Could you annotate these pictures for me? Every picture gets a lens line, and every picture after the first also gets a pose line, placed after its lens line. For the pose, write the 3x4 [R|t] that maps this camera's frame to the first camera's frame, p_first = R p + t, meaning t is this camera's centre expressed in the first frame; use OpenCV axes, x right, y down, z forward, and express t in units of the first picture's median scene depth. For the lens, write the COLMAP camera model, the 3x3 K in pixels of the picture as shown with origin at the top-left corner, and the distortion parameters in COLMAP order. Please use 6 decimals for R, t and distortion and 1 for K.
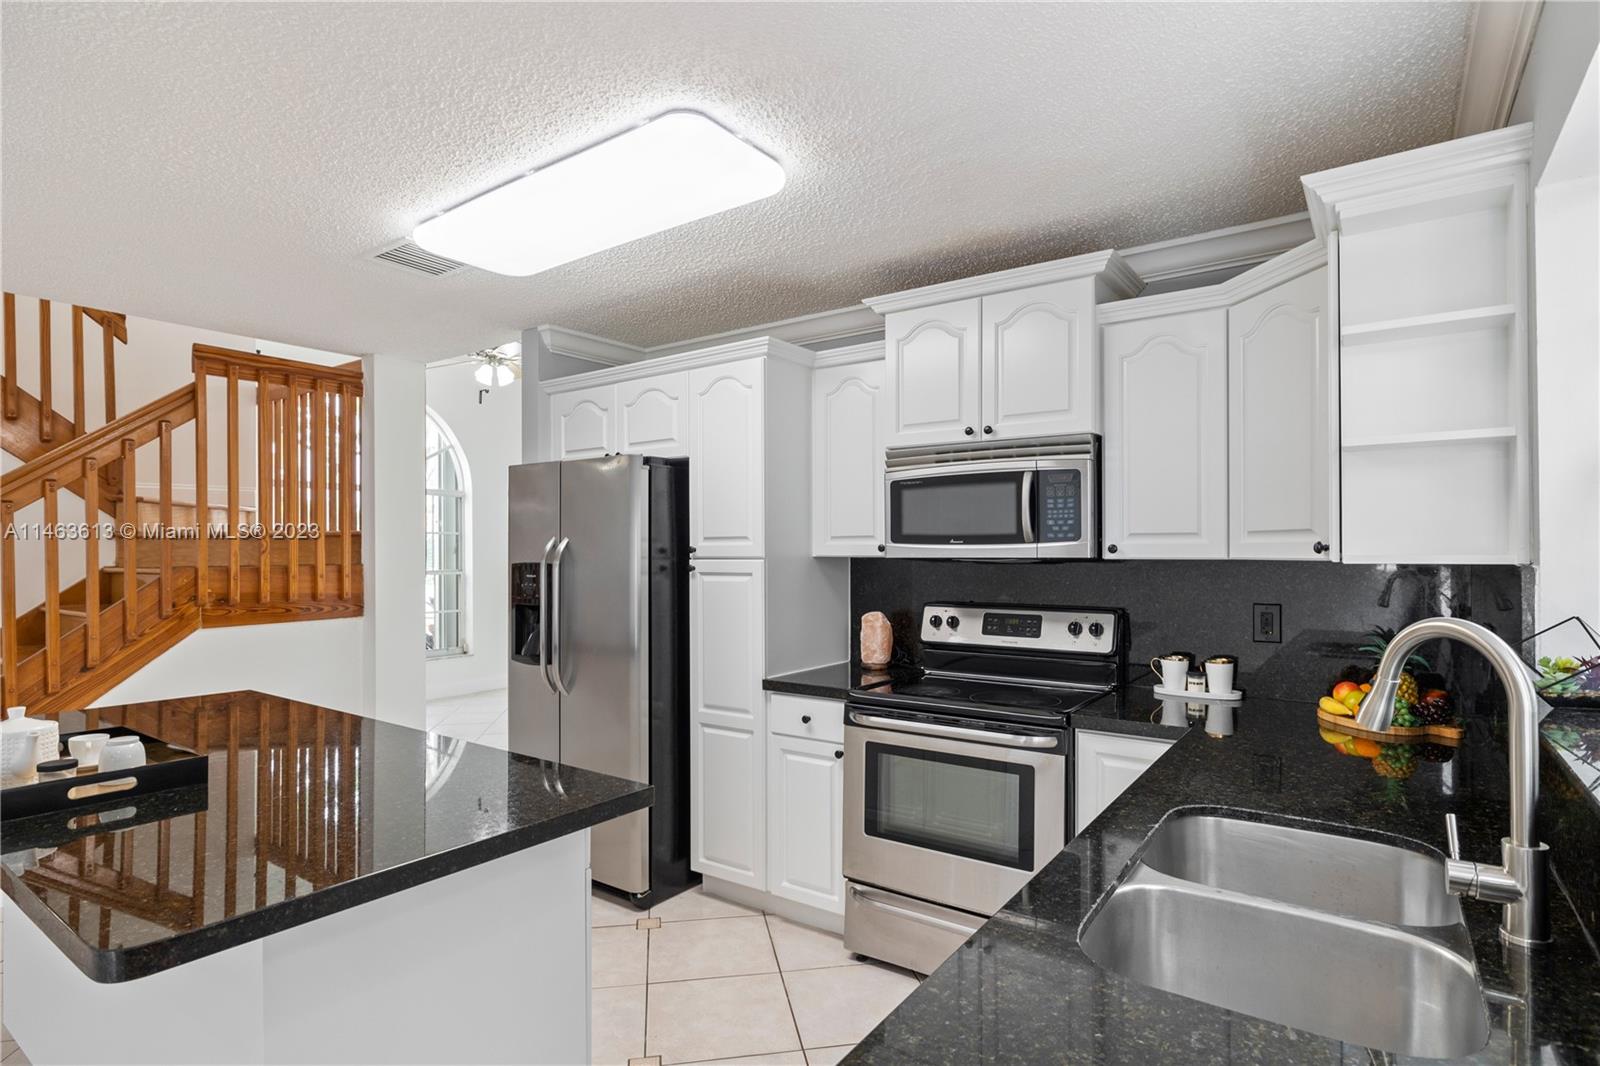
lens RADIAL K [[826.7, 0, 800.5], [0, 826.7, 540.7], [0, 0, 1]] dist [-0.001534, 0.000612]
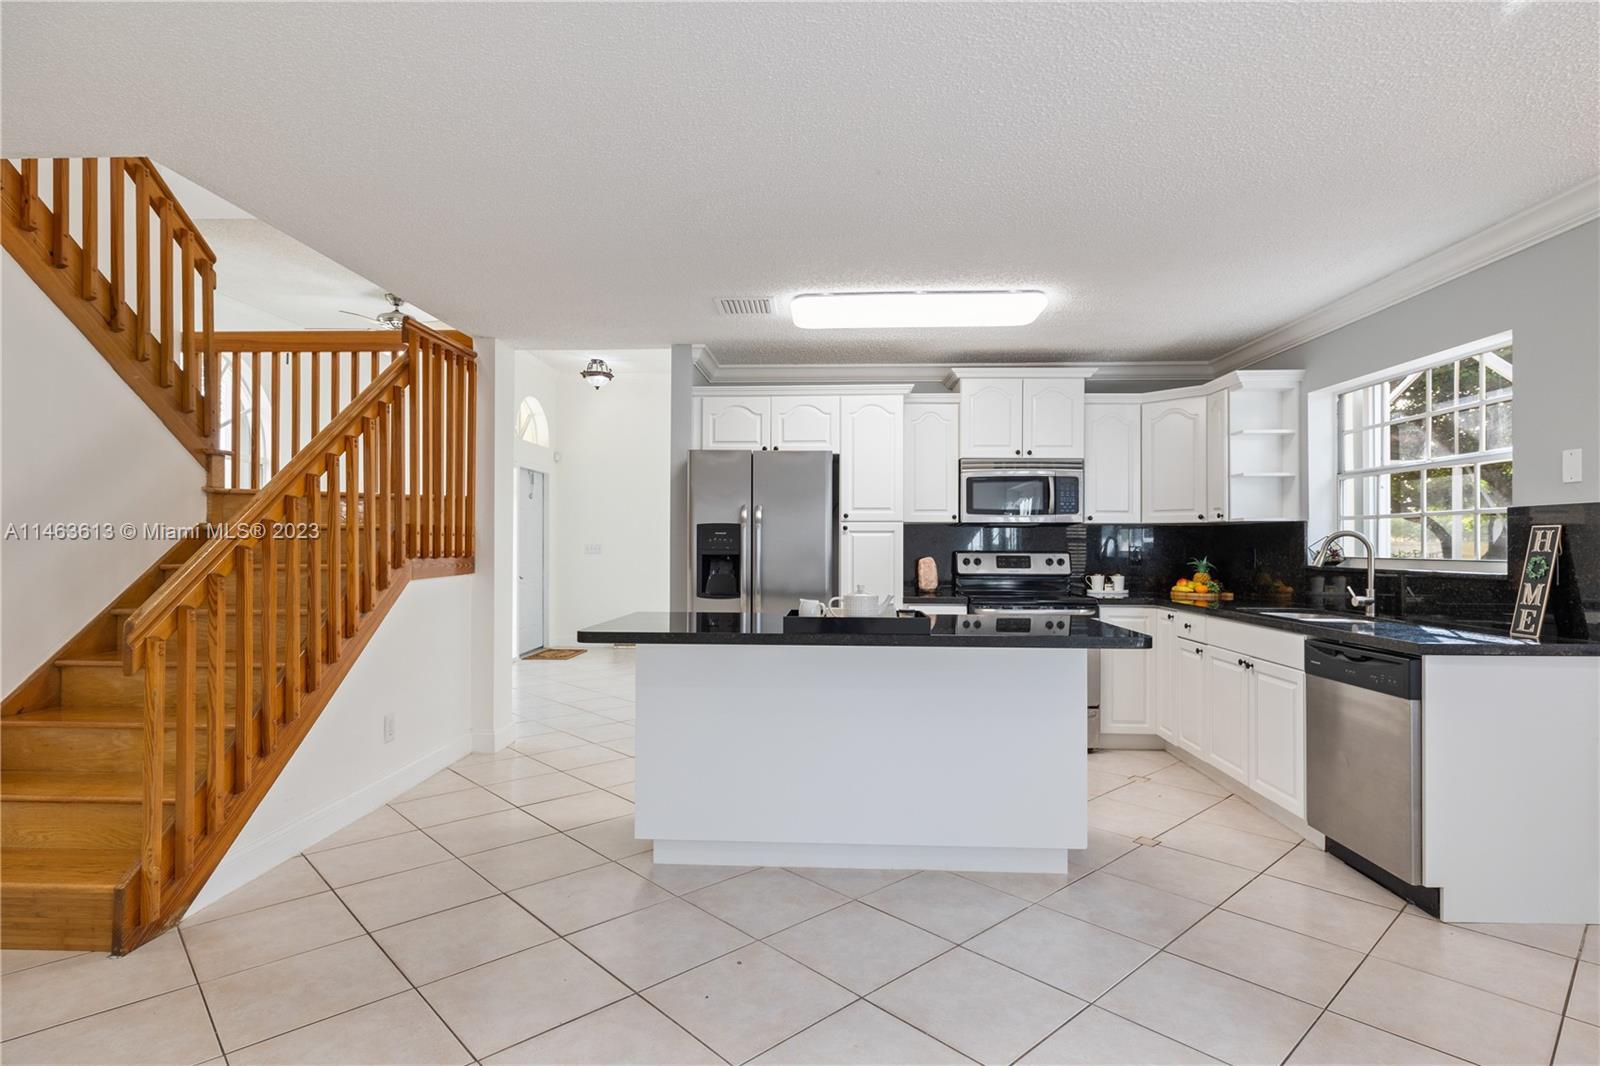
lens RADIAL K [[826.7, 0, 794.6], [0, 826.7, 538.4], [0, 0, 1]] dist [-0.001534, 0.000612]
pose [[0.841860, 0.010185, 0.539600, -1.169930], [-0.013376, 0.999909, 0.001995, 0.058067], [-0.539530, -0.008898, 0.841919, -0.257496]]
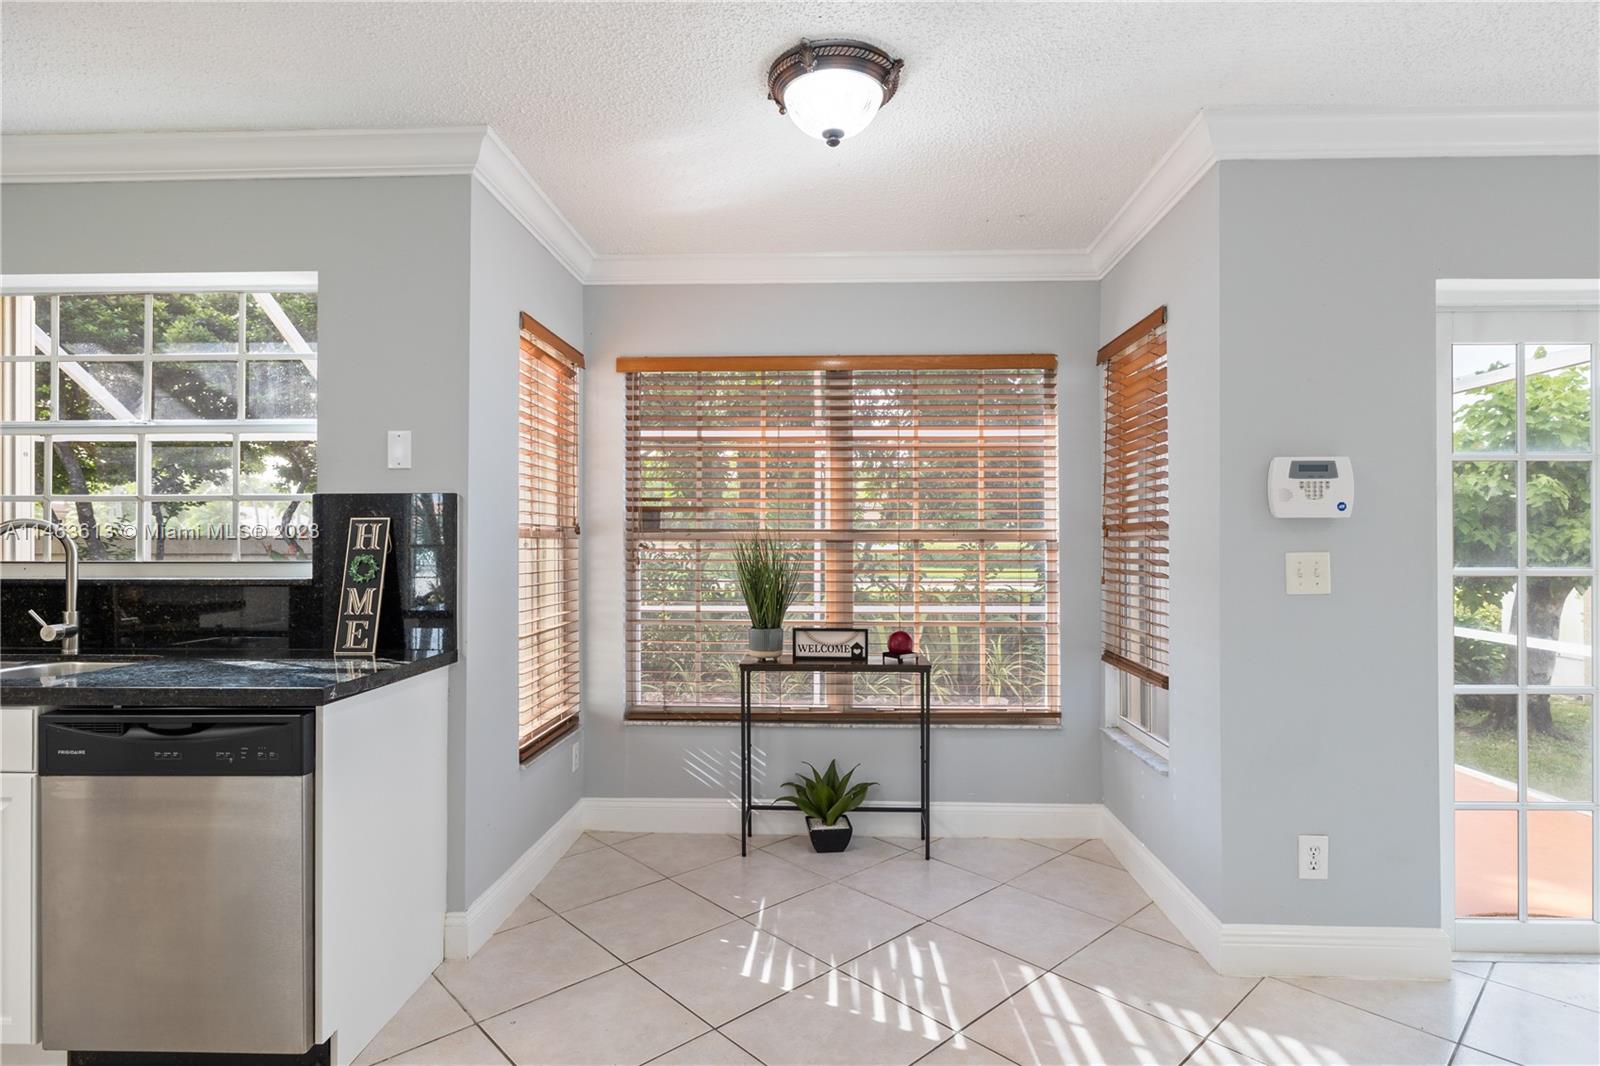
lens RADIAL K [[826.7, 0, 800.6], [0, 826.7, 531.2], [0, 0, 1]] dist [-0.001534, 0.000612]
pose [[-0.553548, 0.008723, 0.832772, -0.795896], [-0.007959, 0.999844, -0.015763, 0.055393], [-0.832779, -0.015354, -0.553392, 0.200918]]
